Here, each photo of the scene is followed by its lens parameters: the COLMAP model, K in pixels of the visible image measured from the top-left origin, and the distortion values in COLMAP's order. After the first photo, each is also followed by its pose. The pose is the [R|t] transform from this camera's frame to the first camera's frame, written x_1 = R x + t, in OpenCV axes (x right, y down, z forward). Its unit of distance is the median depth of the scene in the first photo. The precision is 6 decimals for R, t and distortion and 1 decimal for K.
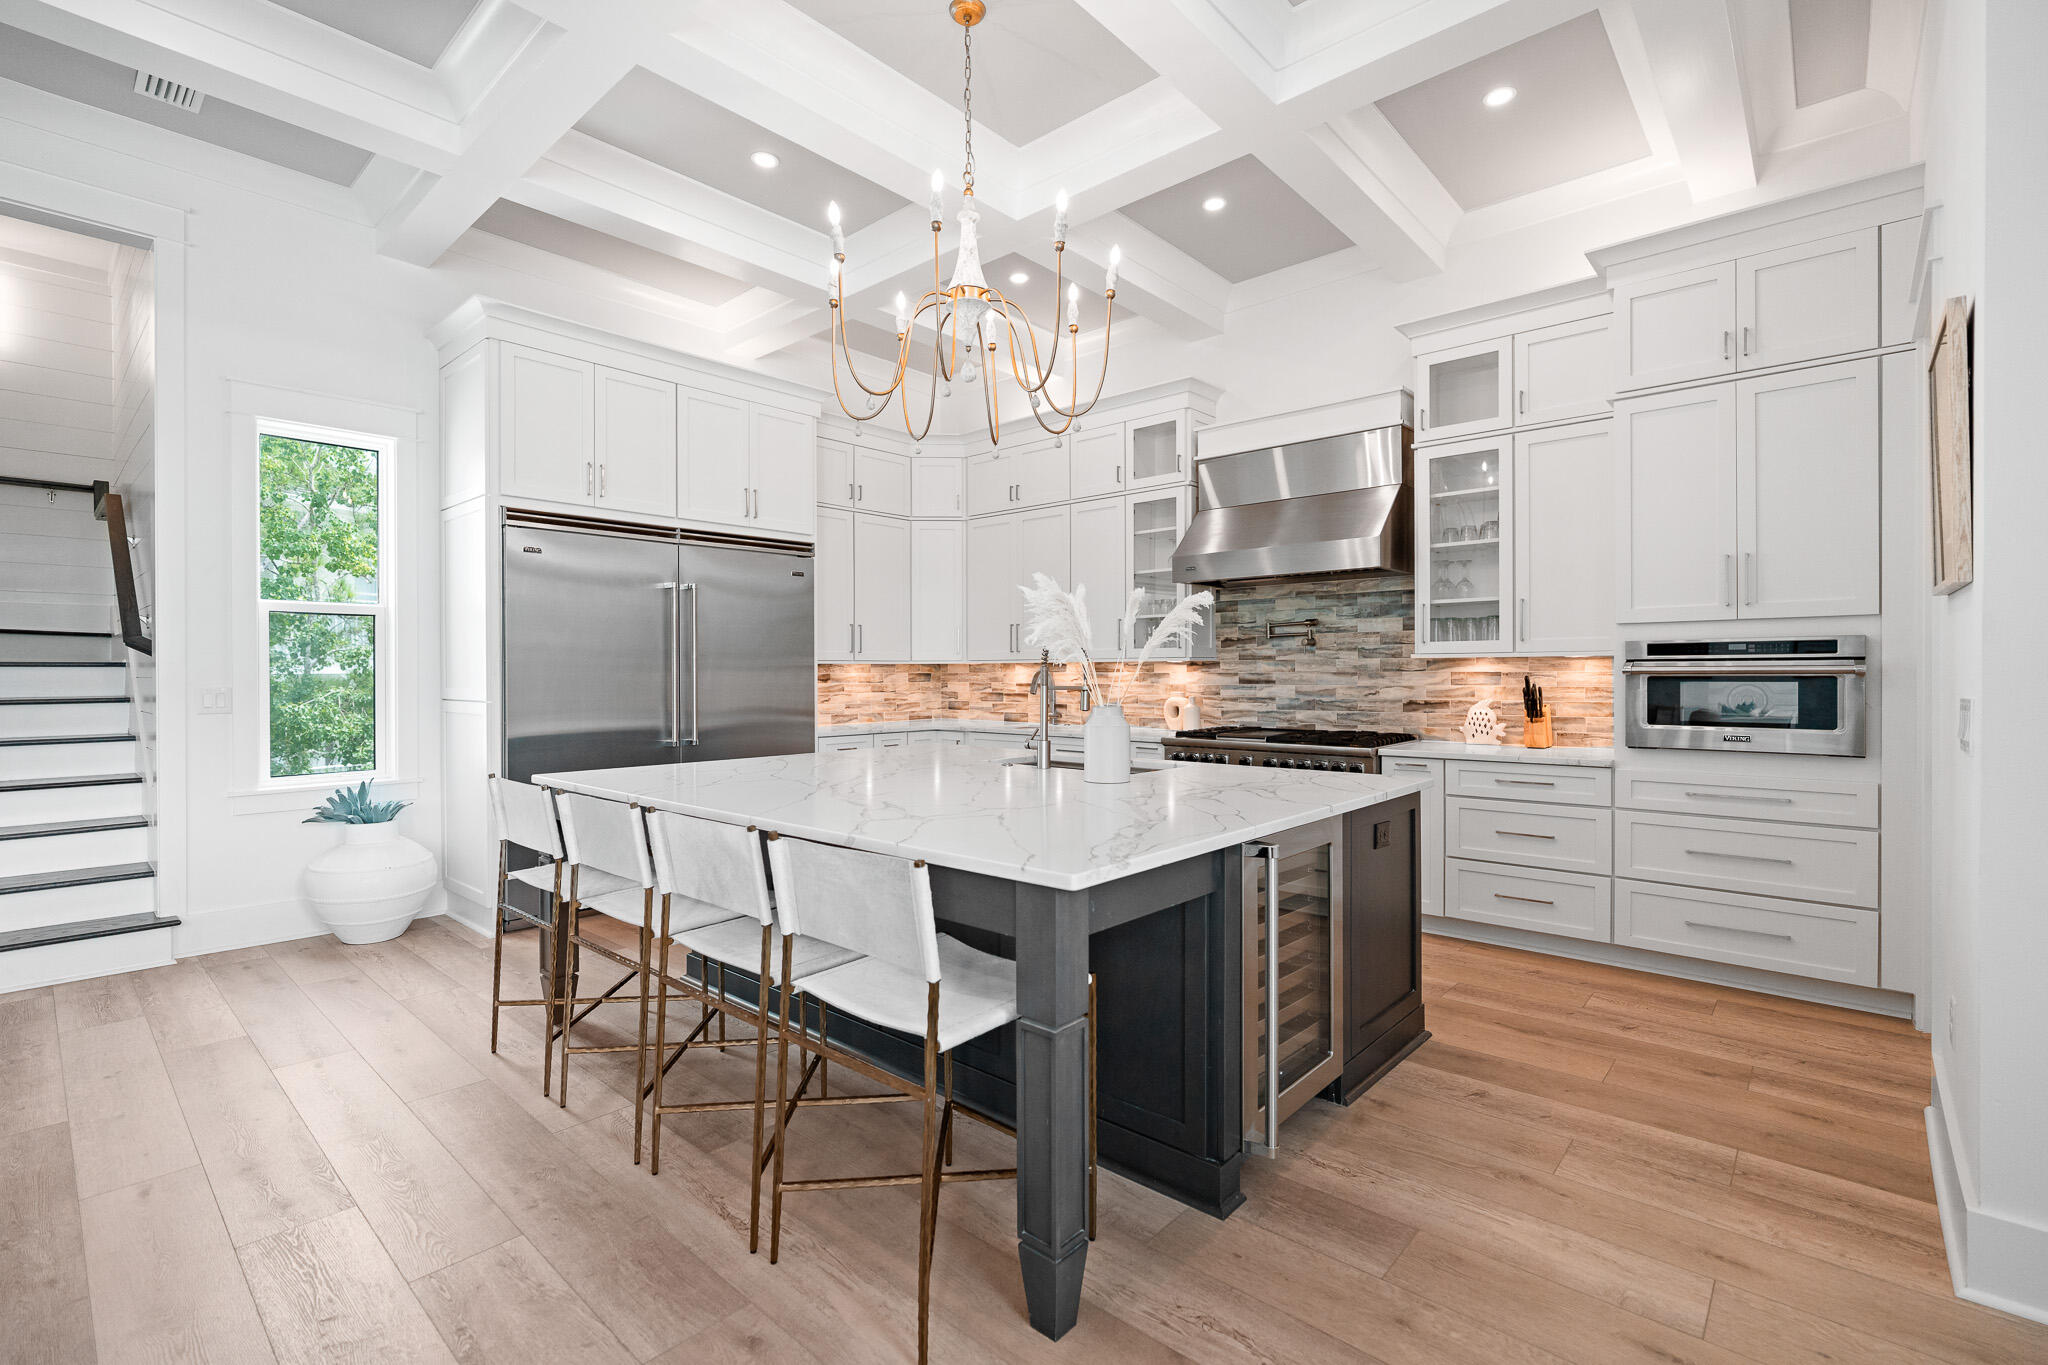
lens RADIAL K [[909.0, 0, 1023.5], [0, 909.0, 674.6], [0, 0, 1]] dist [-0.015533, 0.005592]
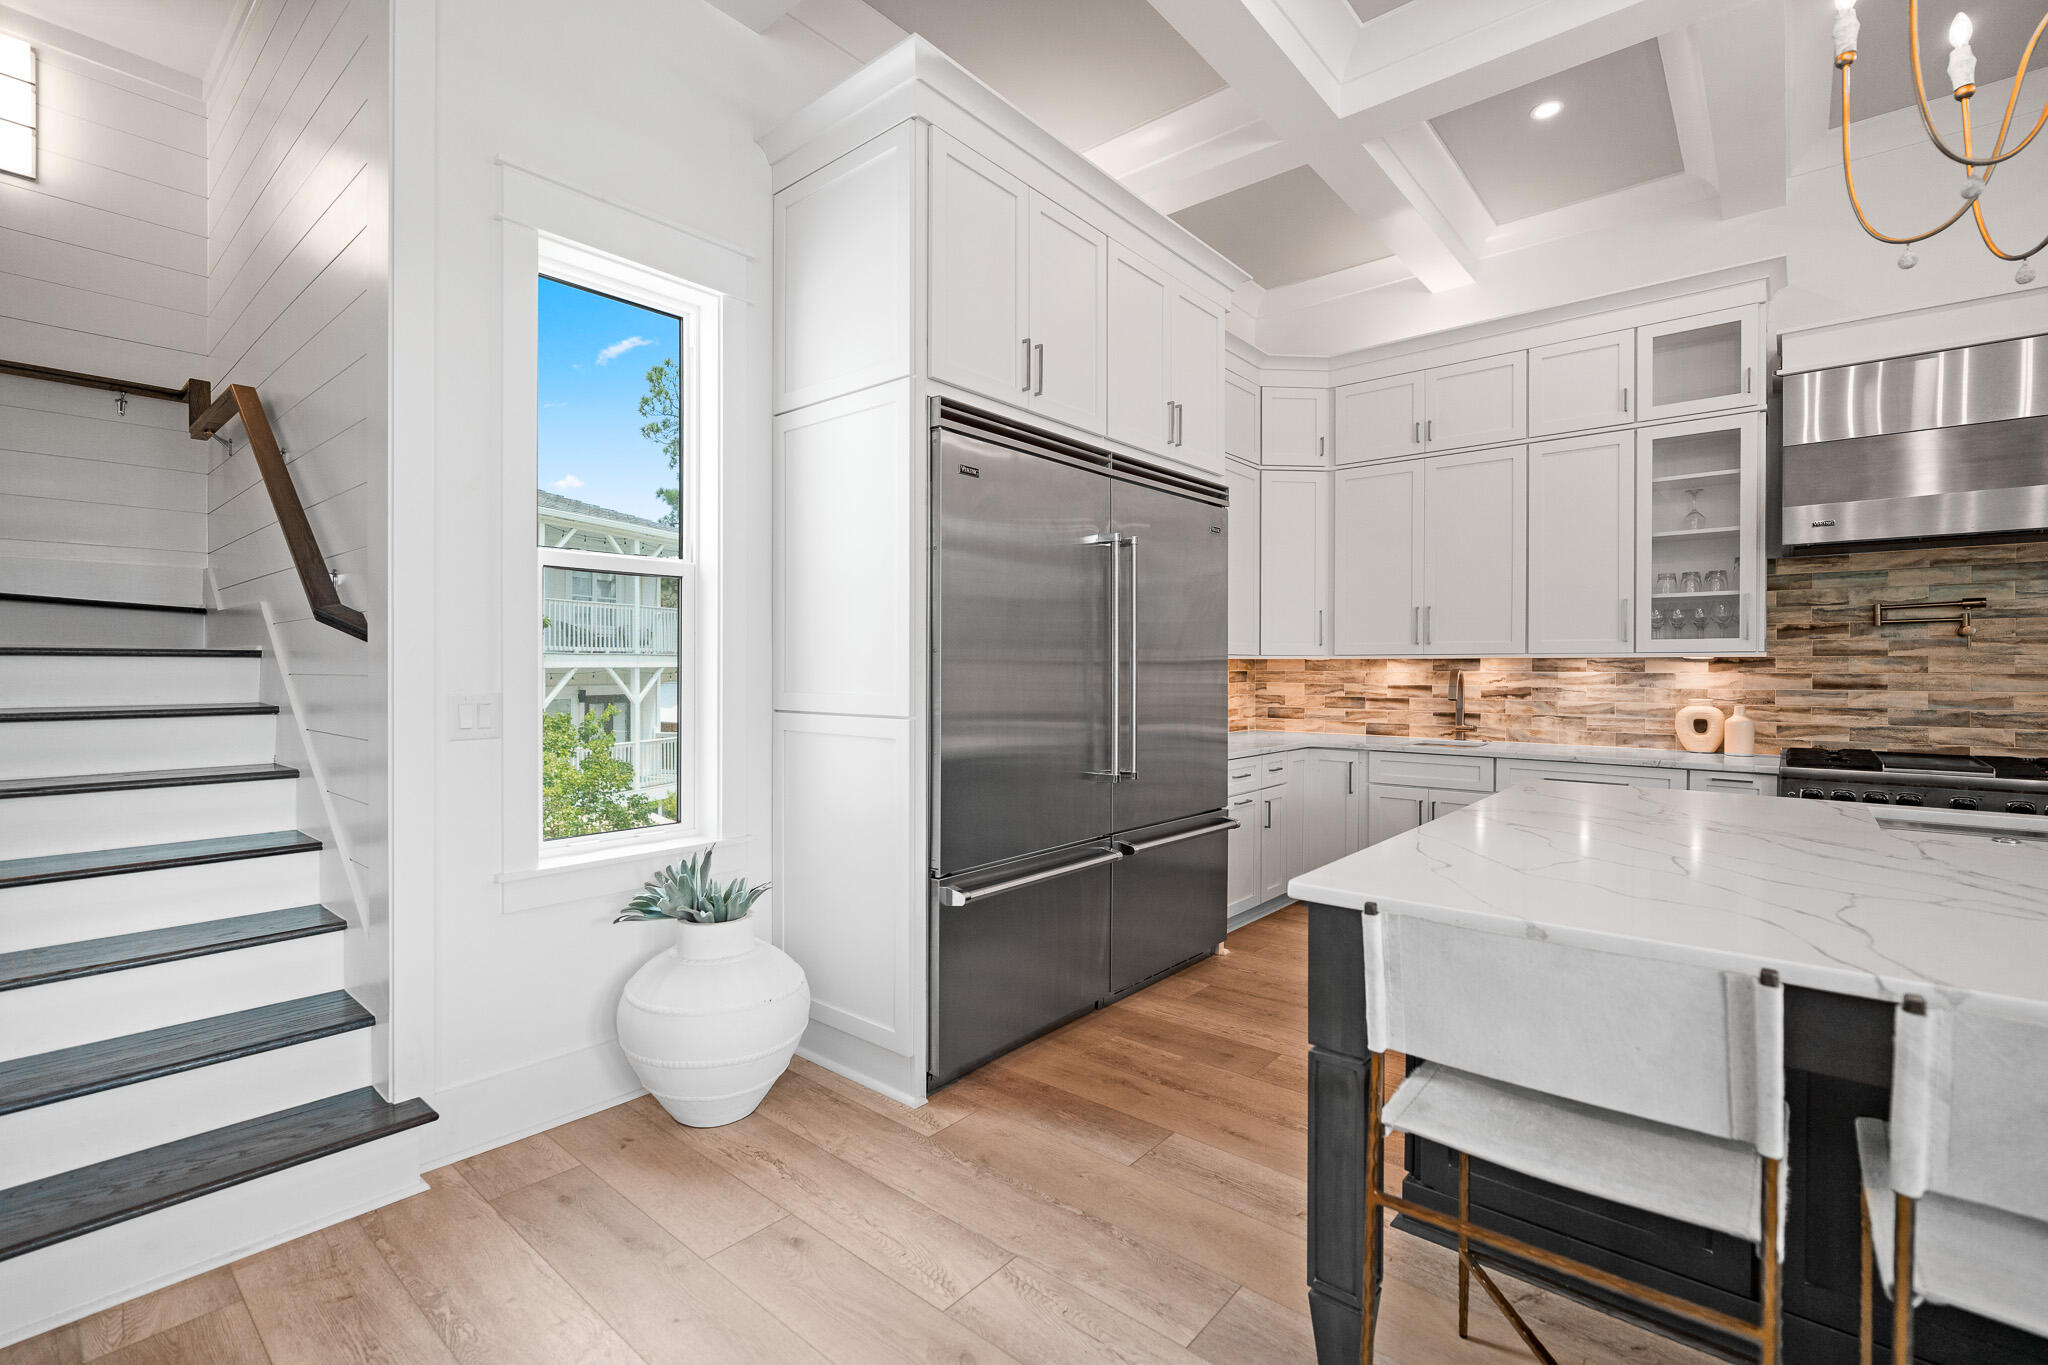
lens RADIAL K [[909.0, 0, 1023.5], [0, 909.0, 674.6], [0, 0, 1]] dist [-0.015533, 0.005592]
pose [[0.999652, 0.004371, 0.026004, -0.442466], [-0.004483, 0.999981, 0.004251, -0.001560], [-0.025985, -0.004366, 0.999653, 0.324236]]
